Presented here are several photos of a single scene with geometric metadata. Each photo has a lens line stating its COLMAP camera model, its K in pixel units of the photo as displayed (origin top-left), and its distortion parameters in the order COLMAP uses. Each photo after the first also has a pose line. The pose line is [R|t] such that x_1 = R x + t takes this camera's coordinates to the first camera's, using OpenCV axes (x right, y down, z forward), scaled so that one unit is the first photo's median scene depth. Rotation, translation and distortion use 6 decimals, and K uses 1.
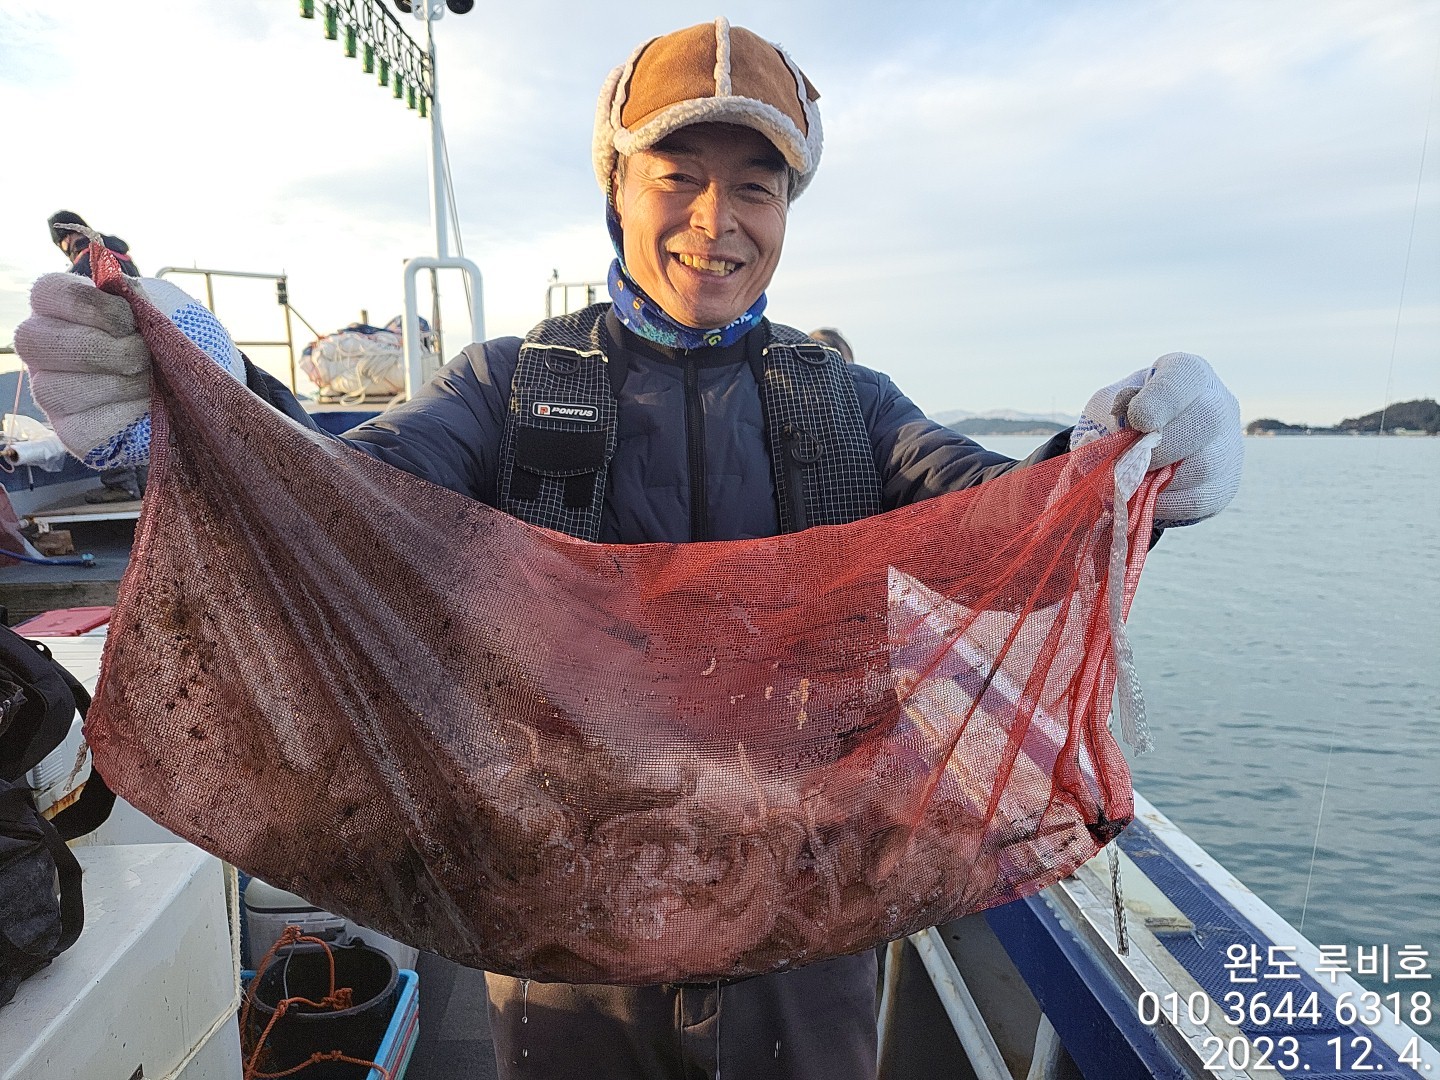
lens RADIAL K [[1039.5, 0, 720.0], [0, 1039.5, 540.0], [0, 0, 1]] dist [0.002629, -0.001963]
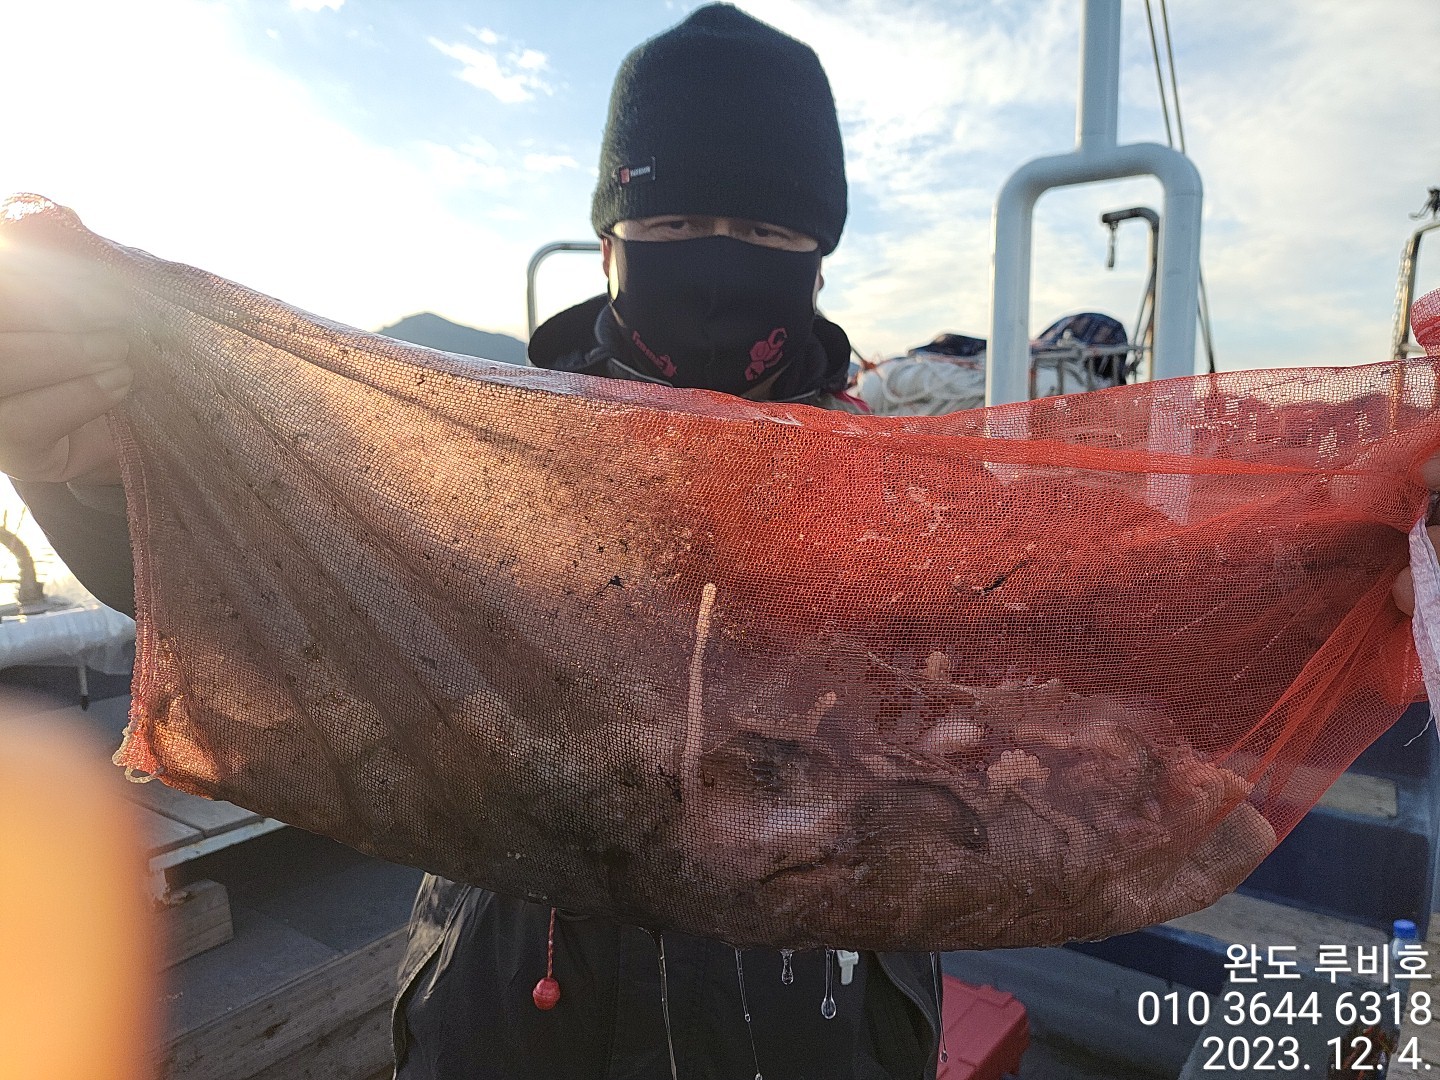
lens RADIAL K [[1039.5, 0, 720.0], [0, 1039.5, 540.0], [0, 0, 1]] dist [0.002629, -0.001963]
pose [[0.747536, 0.071630, -0.660348, -0.102985], [-0.087475, 0.996126, 0.009029, -0.109587], [0.658437, 0.051014, 0.750905, 0.581399]]
